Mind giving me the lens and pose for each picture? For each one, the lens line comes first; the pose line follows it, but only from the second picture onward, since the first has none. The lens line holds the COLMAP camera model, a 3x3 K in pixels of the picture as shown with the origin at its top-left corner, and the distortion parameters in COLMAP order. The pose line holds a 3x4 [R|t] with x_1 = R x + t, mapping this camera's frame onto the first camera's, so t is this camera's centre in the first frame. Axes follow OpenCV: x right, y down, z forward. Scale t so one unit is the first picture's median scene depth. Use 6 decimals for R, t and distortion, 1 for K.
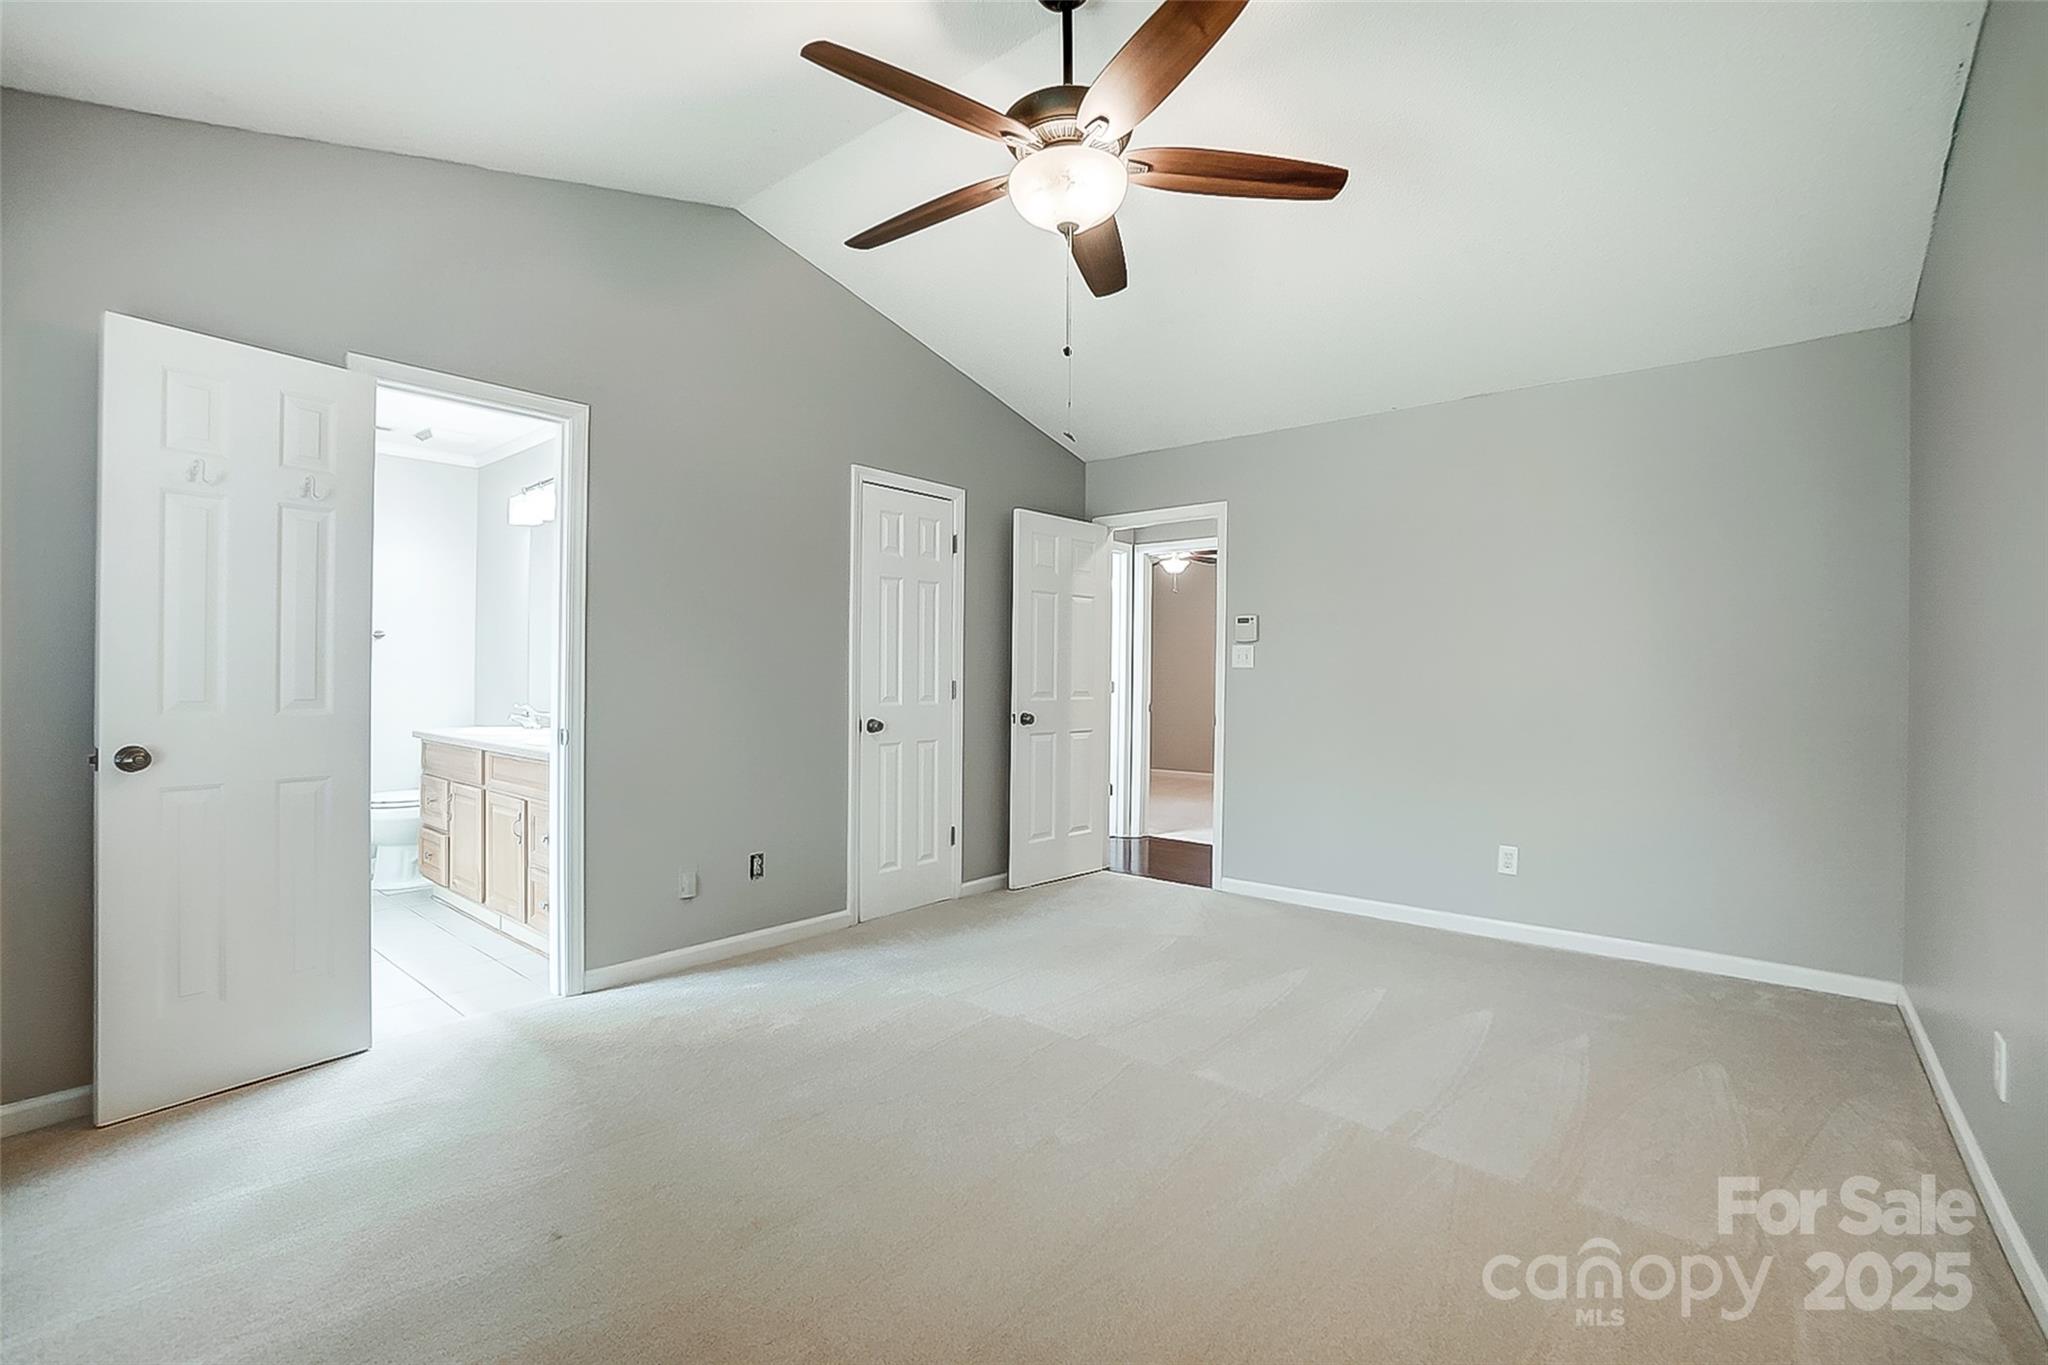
lens RADIAL K [[920.7, 0, 1019.4], [0, 920.7, 672.8], [0, 0, 1]] dist [-0.065343, 0.021482]
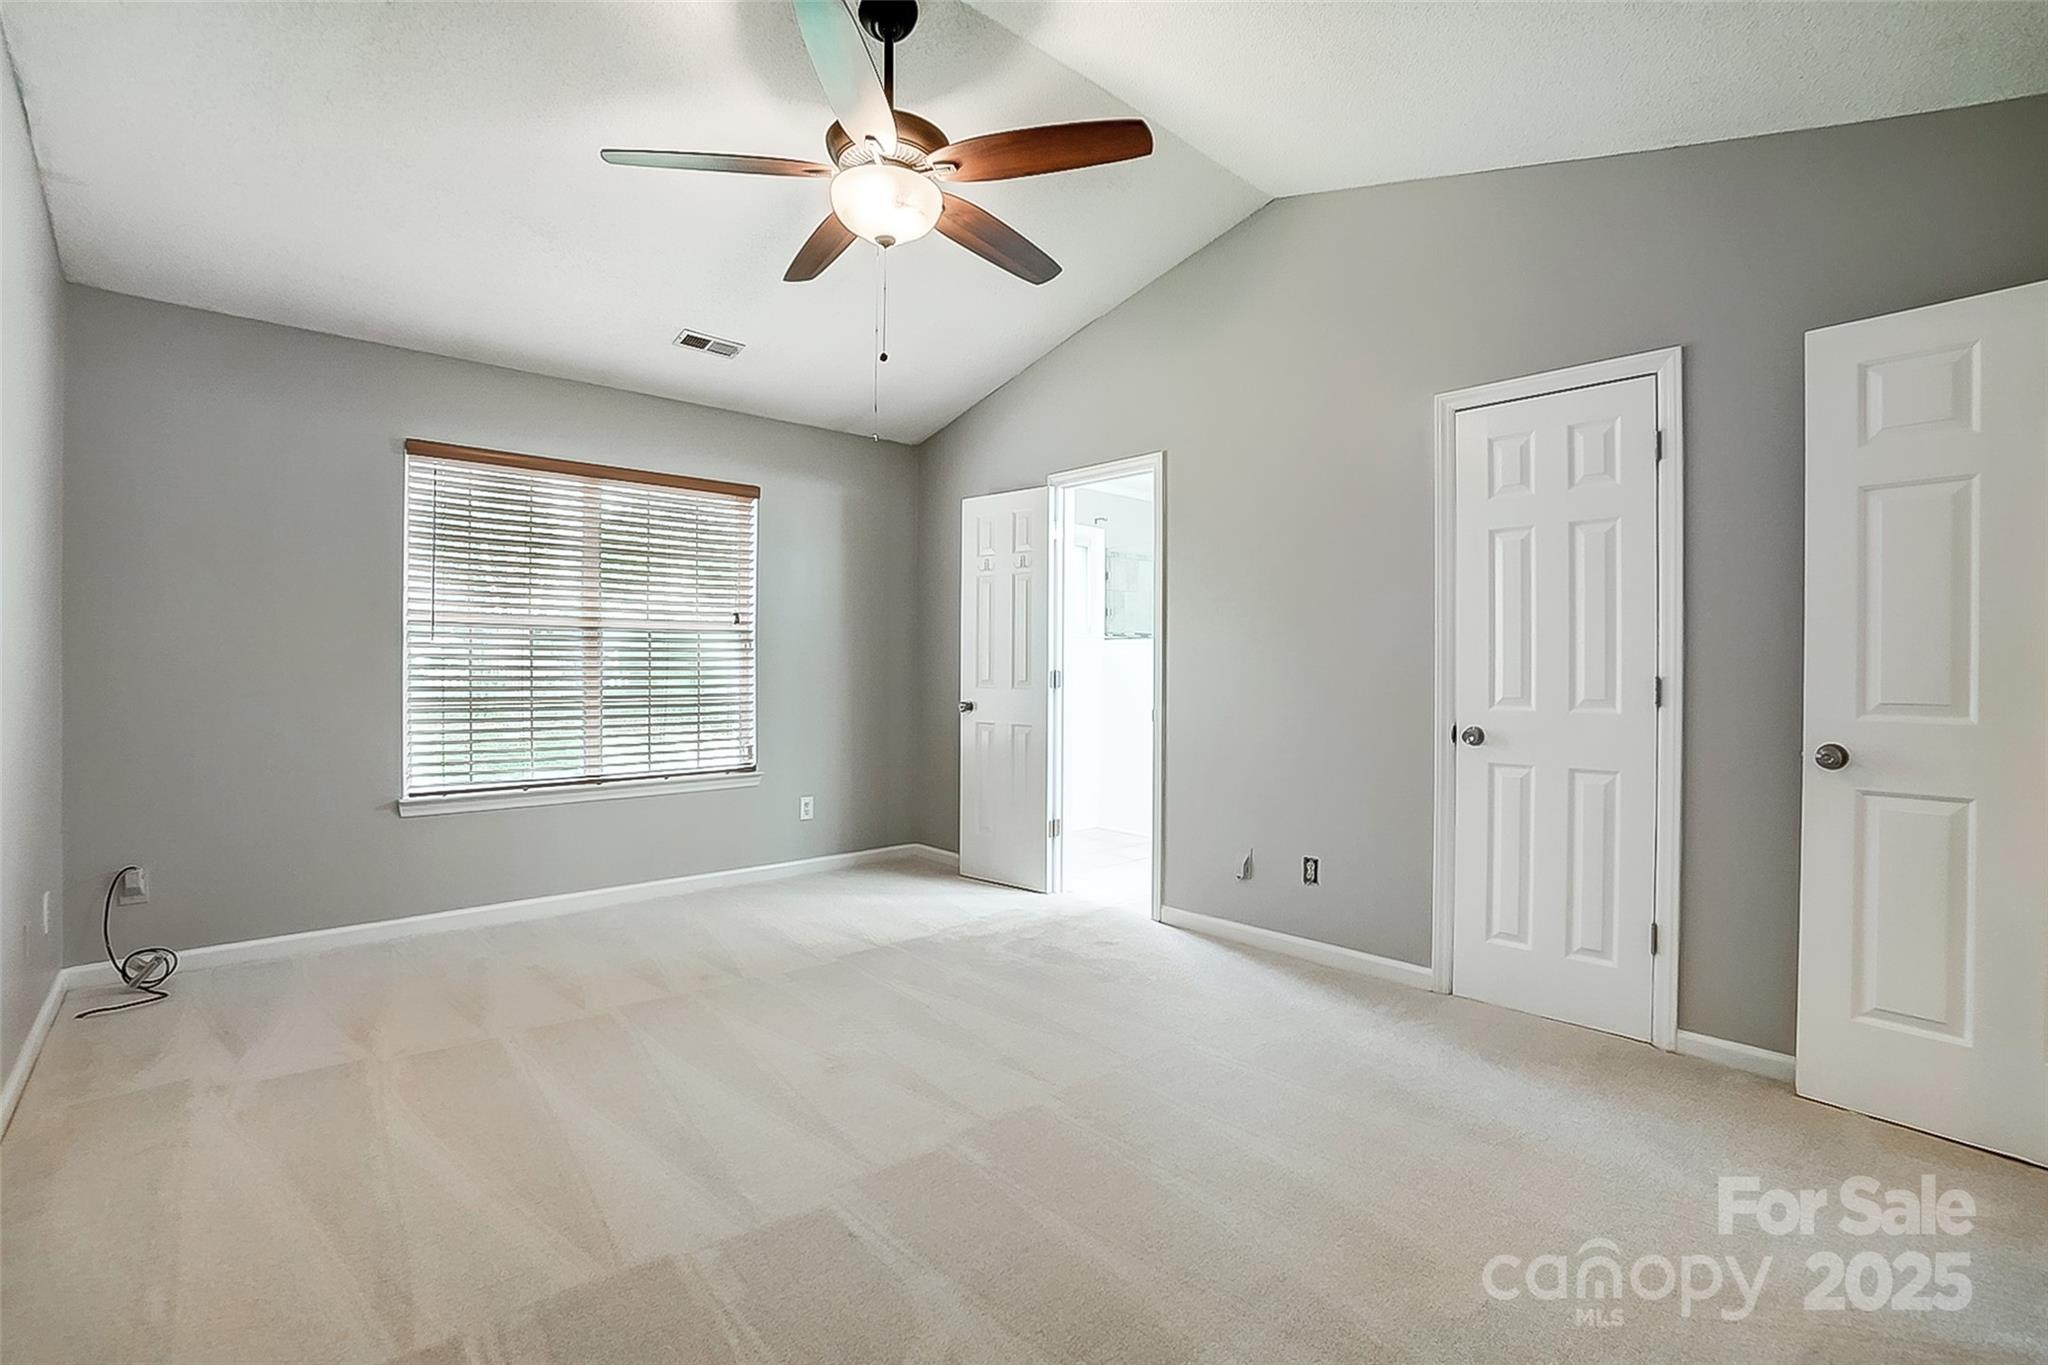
lens RADIAL K [[920.7, 0, 1019.4], [0, 920.7, 672.8], [0, 0, 1]] dist [-0.065343, 0.021482]
pose [[-0.130766, -0.005060, -0.991400, 0.587343], [-0.007605, 0.999963, -0.004100, 0.012509], [0.991384, 0.007004, -0.130800, 0.710132]]
